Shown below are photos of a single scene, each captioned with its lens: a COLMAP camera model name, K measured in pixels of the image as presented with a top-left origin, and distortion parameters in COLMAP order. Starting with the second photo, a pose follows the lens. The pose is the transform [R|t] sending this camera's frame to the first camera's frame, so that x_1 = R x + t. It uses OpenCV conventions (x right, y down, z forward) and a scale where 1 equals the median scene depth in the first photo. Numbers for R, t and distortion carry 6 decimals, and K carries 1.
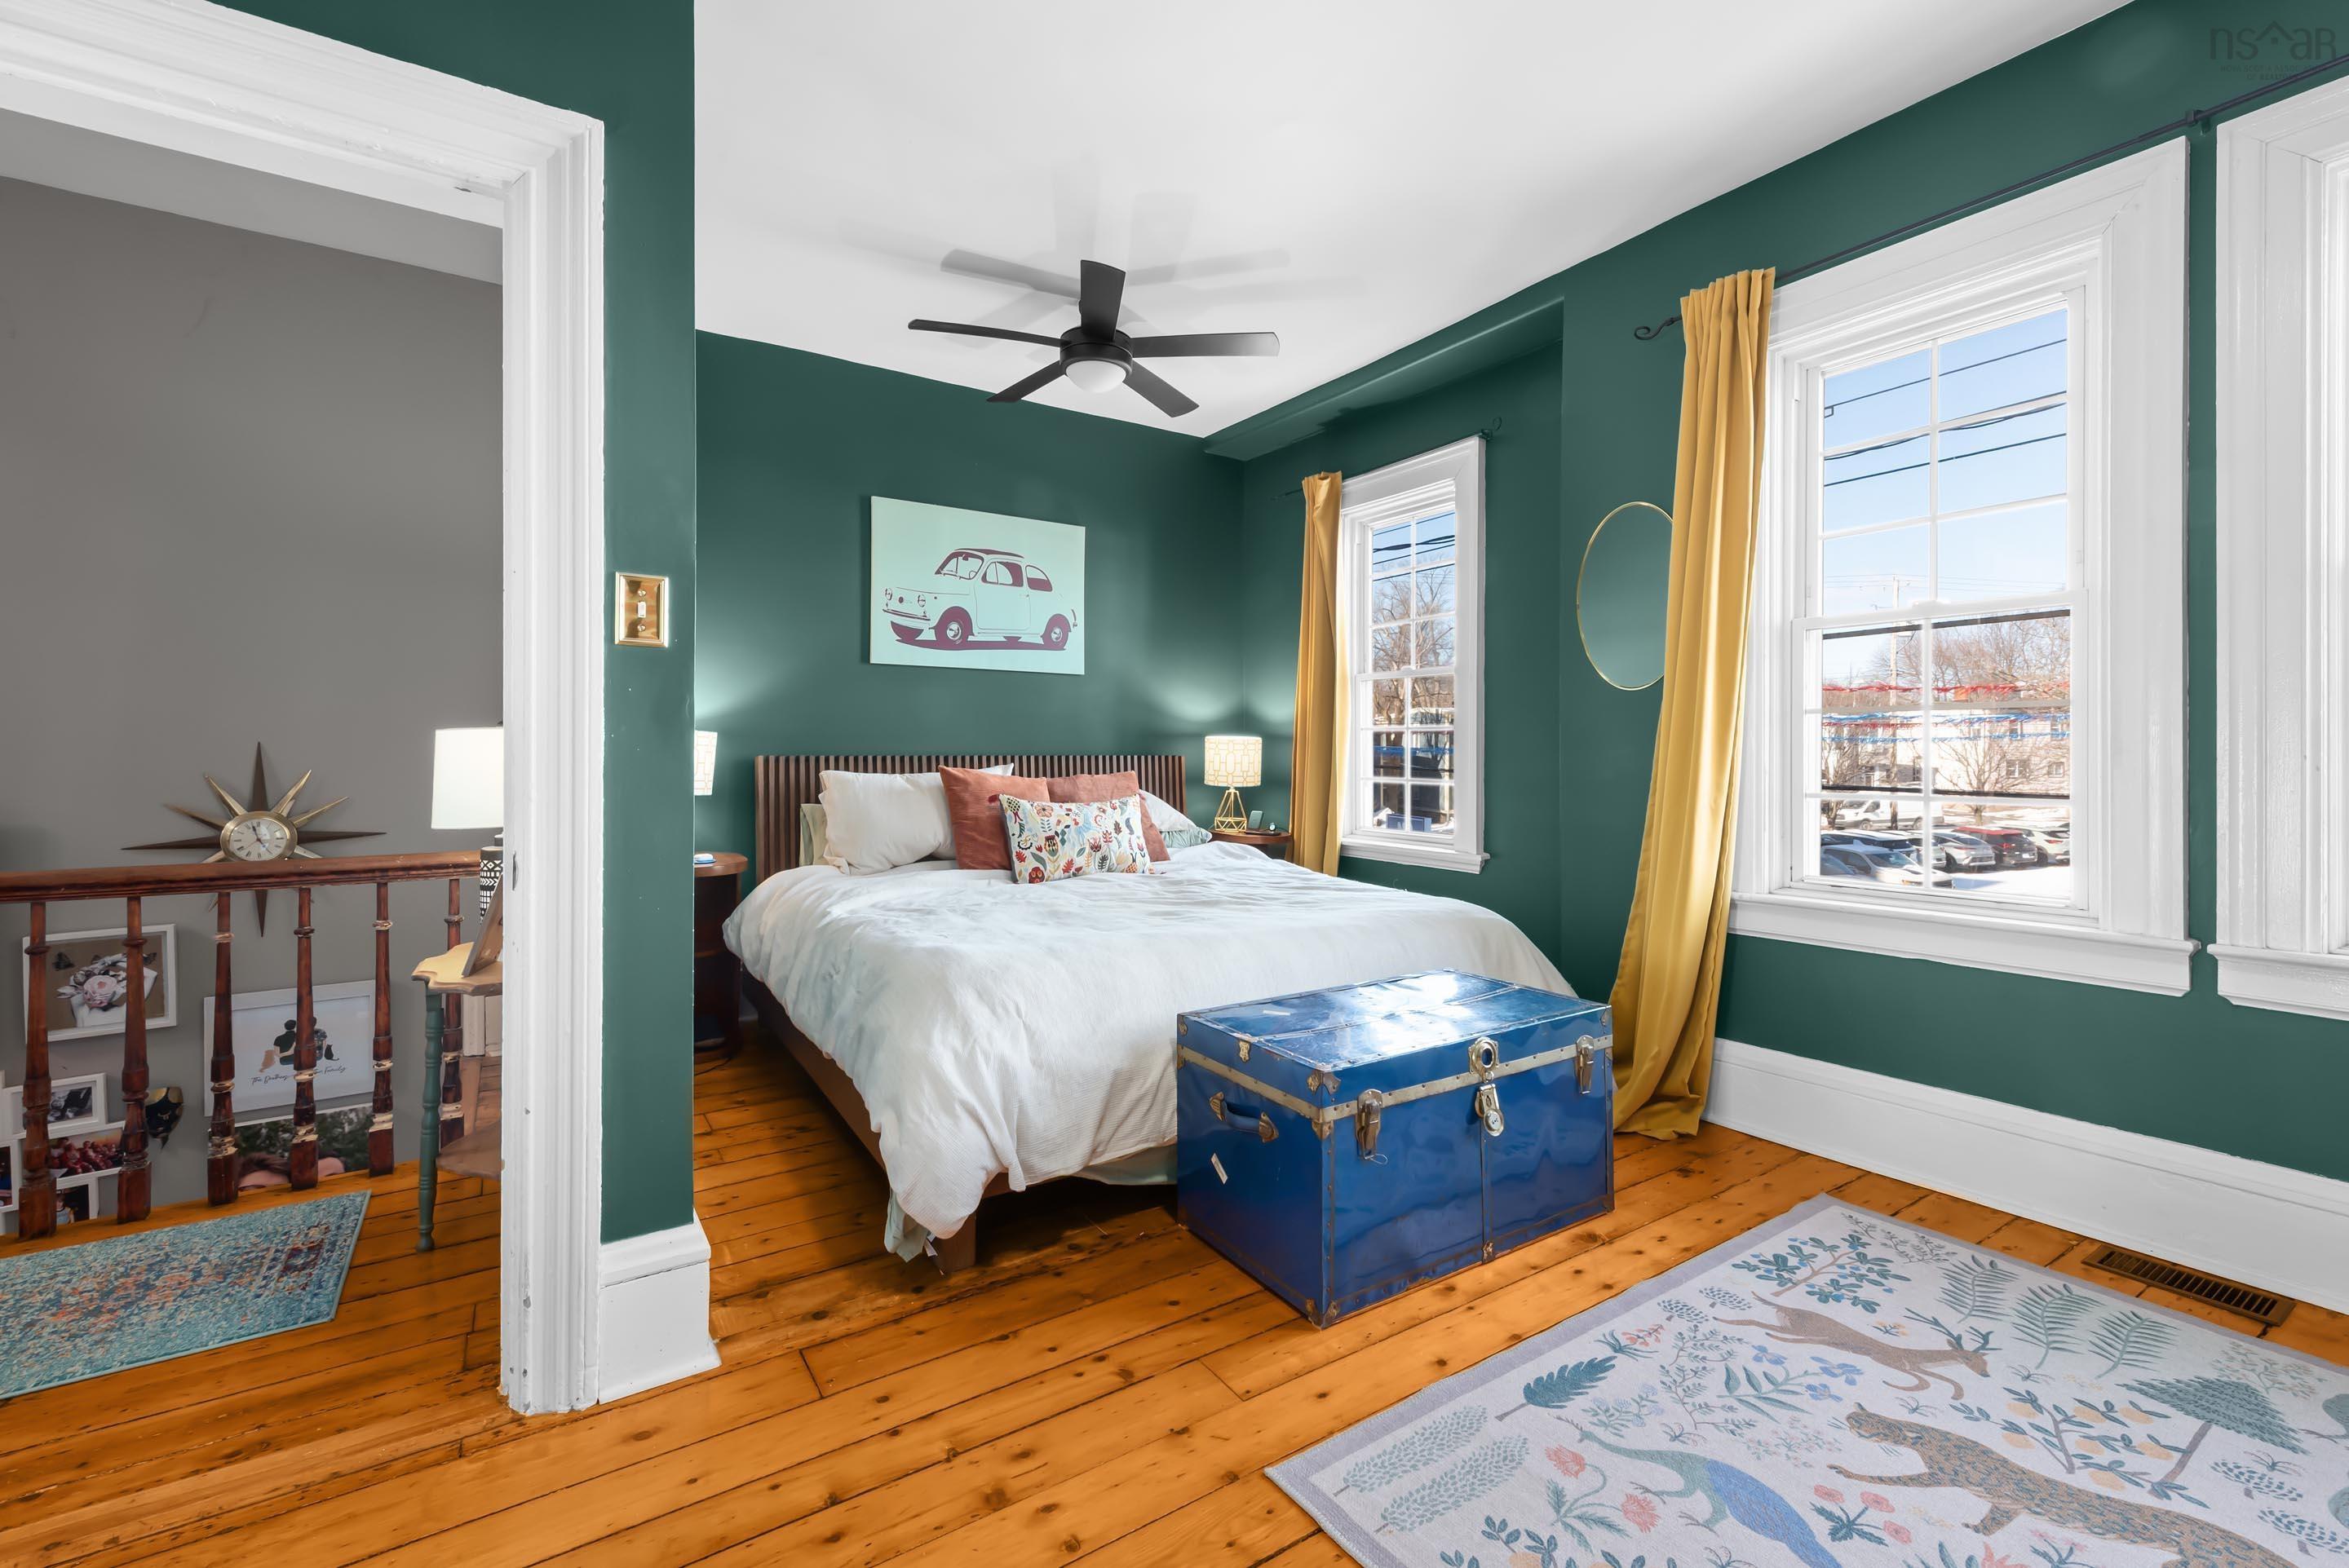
lens RADIAL K [[994.0, 0, 1180.6], [0, 994.0, 754.9], [0, 0, 1]] dist [0.000347, -0.000013]
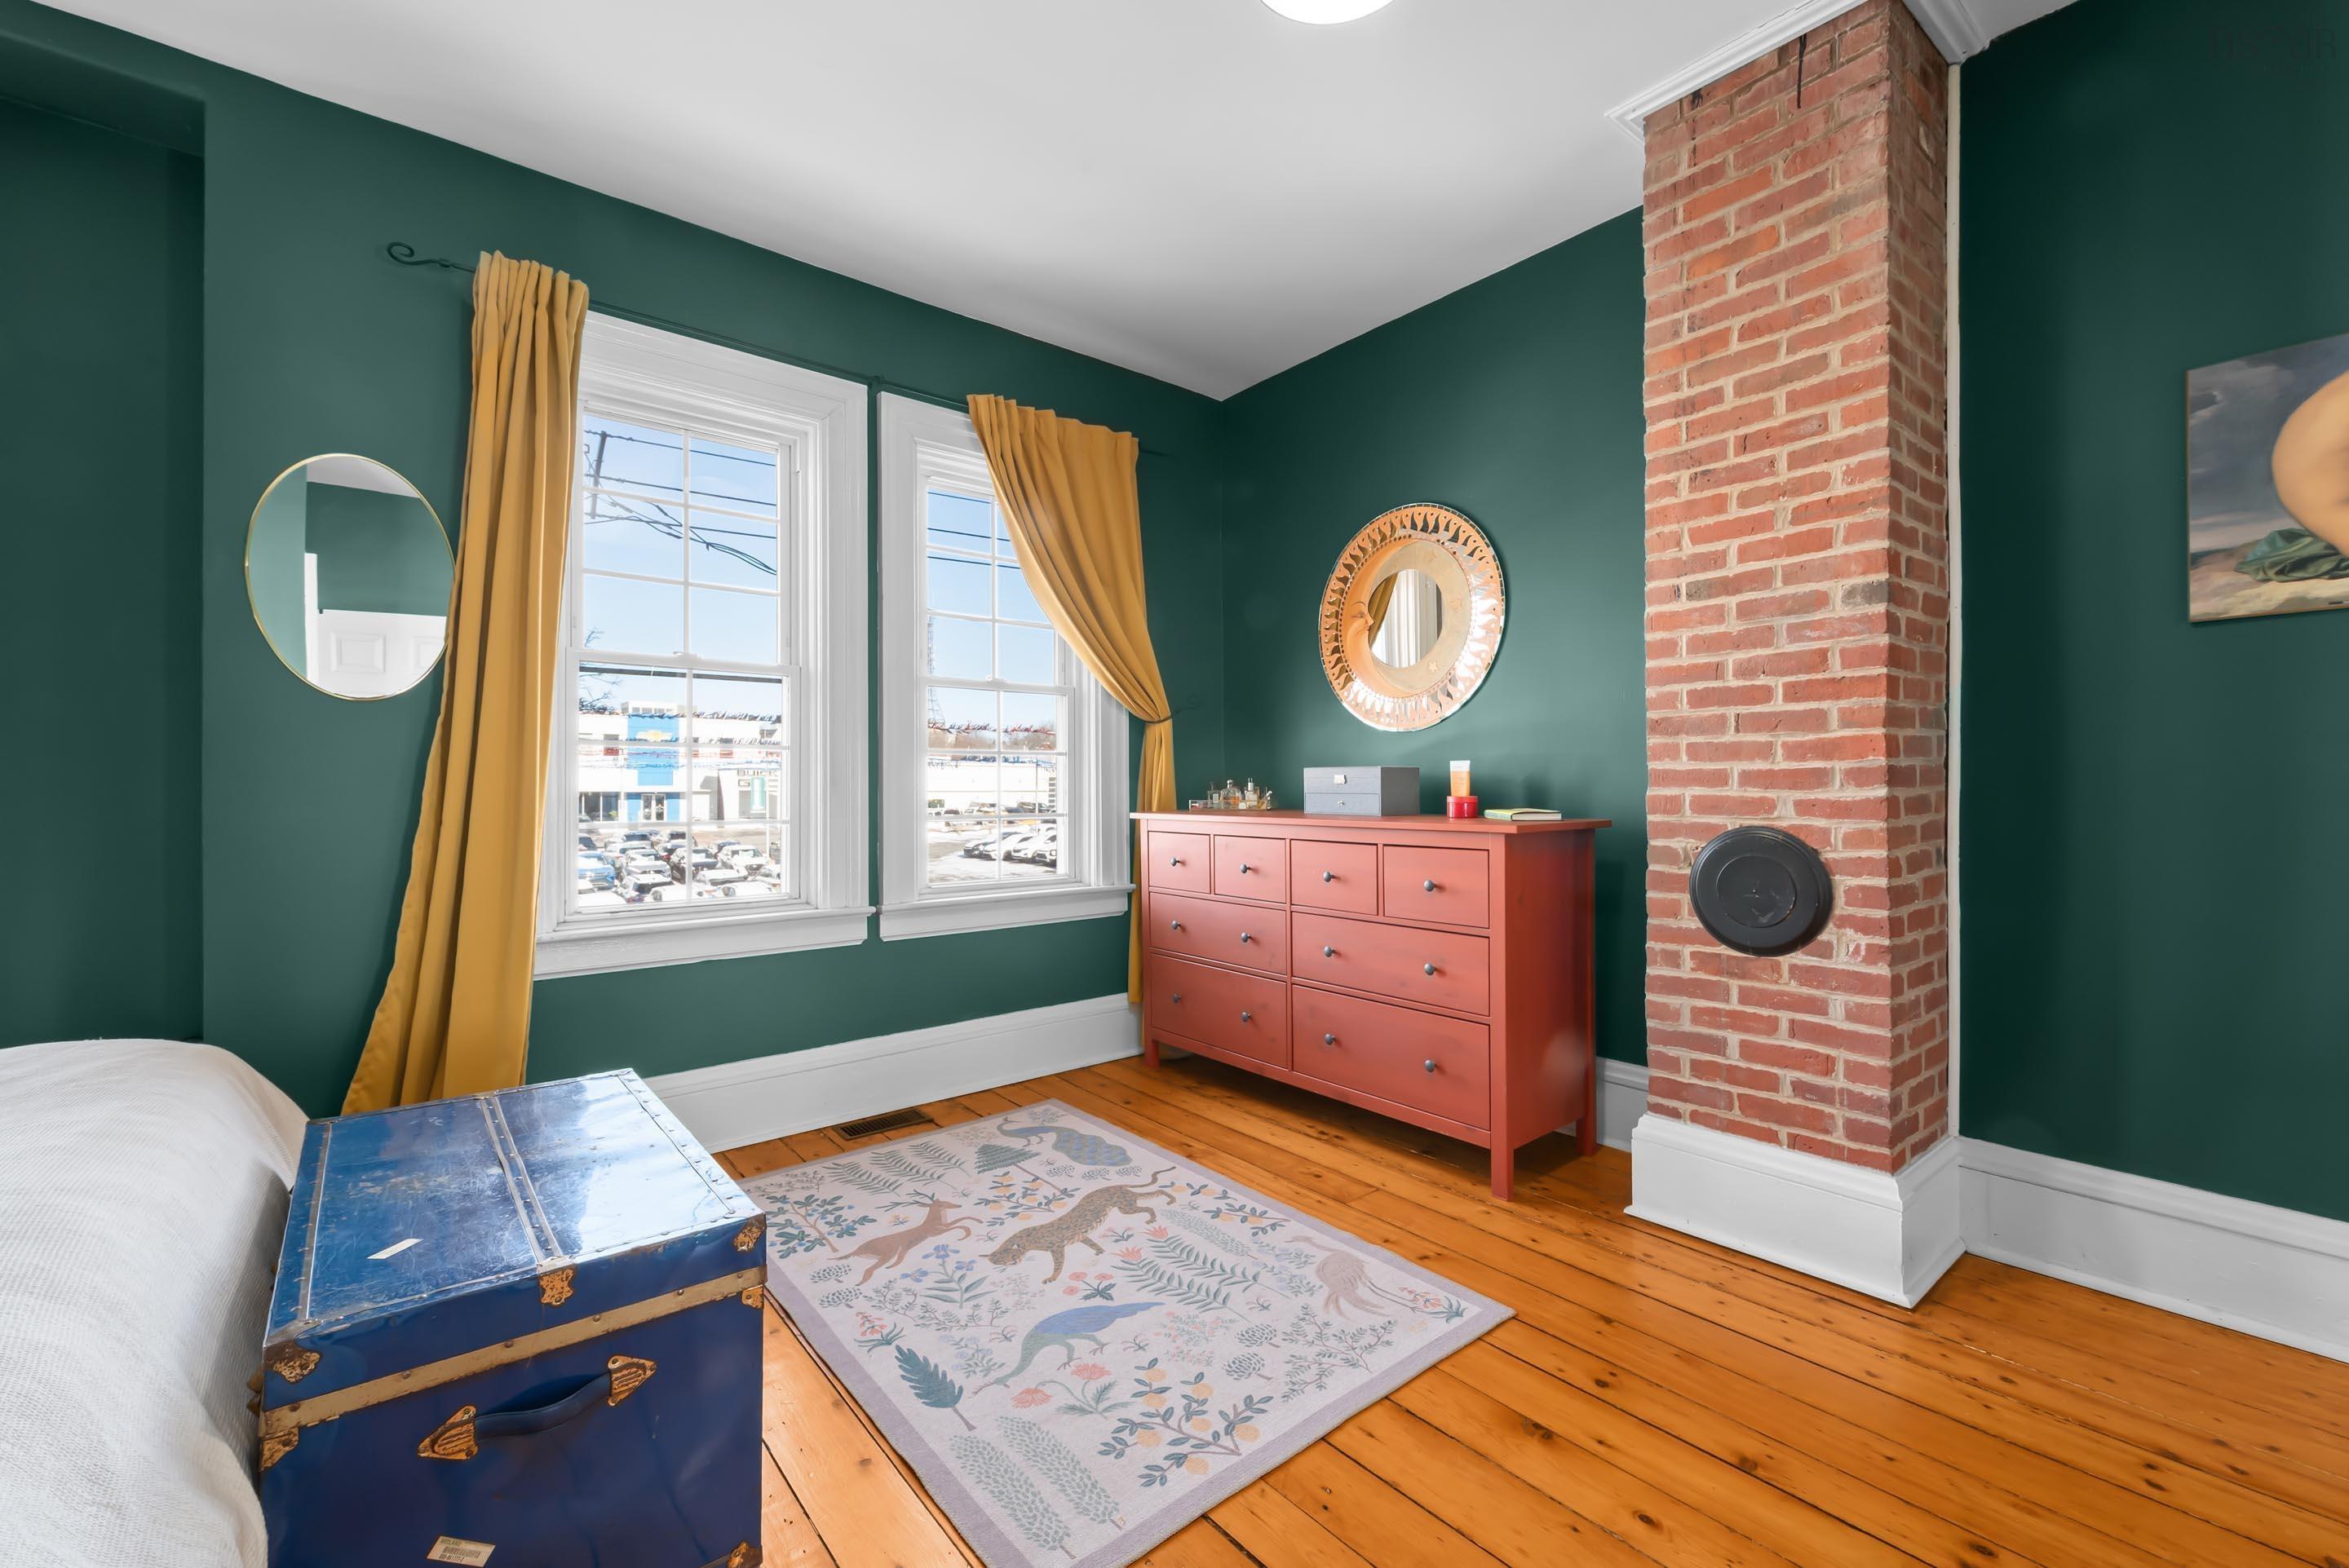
lens RADIAL K [[969.0, 0, 1174.5], [0, 969.0, 784.0], [0, 0, 1]] dist [0.001029, -0.000166]
pose [[-0.113080, 0.003245, 0.993581, -0.603514], [-0.002940, 0.999989, -0.003600, 0.000301], [-0.993582, -0.003329, -0.113070, 0.774451]]
